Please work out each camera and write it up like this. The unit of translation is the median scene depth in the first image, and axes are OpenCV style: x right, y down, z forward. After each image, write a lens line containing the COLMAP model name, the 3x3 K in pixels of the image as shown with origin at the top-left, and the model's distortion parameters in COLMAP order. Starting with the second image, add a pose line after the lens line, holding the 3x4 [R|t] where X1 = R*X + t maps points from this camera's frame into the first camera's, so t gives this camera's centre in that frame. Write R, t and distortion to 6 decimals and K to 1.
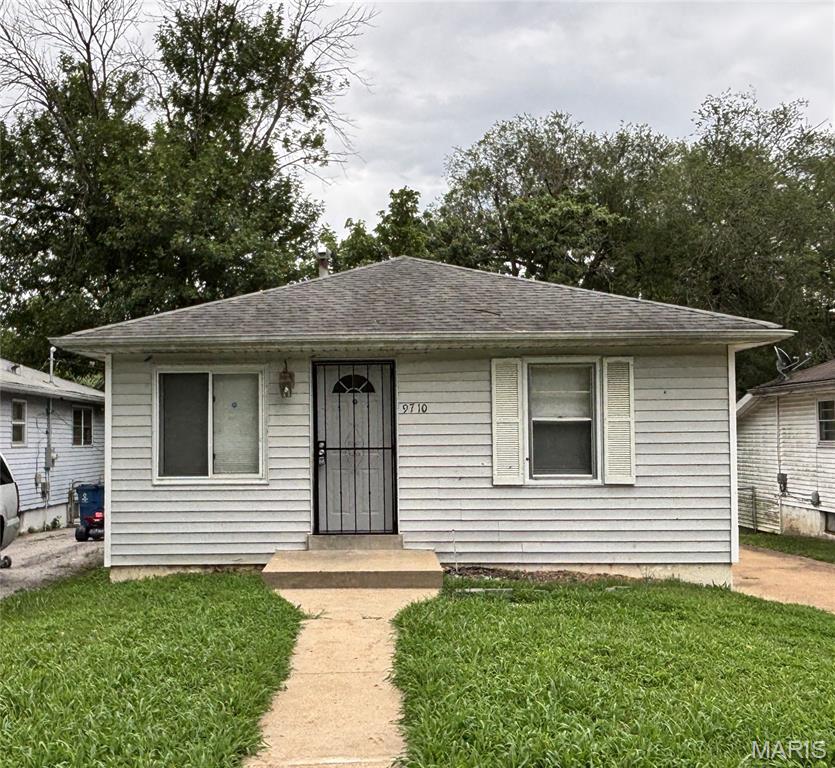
lens RADIAL K [[865.5, 0, 417.2], [0, 865.5, 418.9], [0, 0, 1]] dist [0.000810, -0.013970]
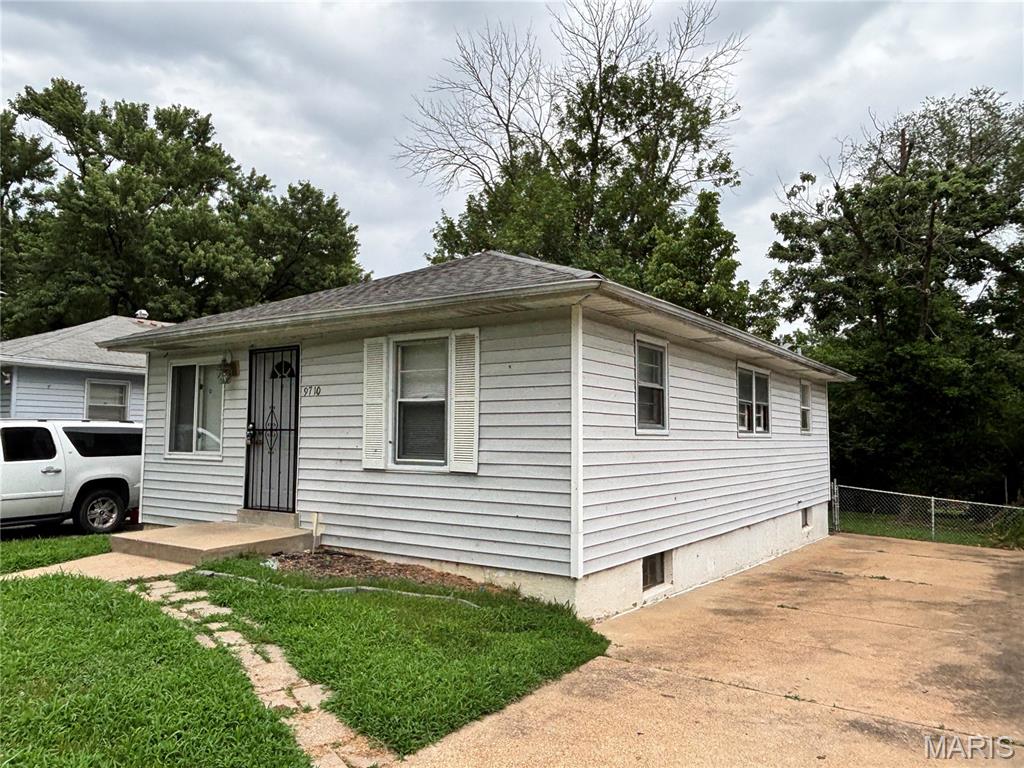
lens RADIAL K [[734.7, 0, 512.0], [0, 734.7, 384.0], [0, 0, 1]] dist [0.000503, -0.000625]
pose [[0.855208, -0.023211, -0.517765, 0.656086], [-0.003147, 0.998746, -0.049970, 0.022465], [0.518275, 0.044364, 0.854062, 0.377272]]
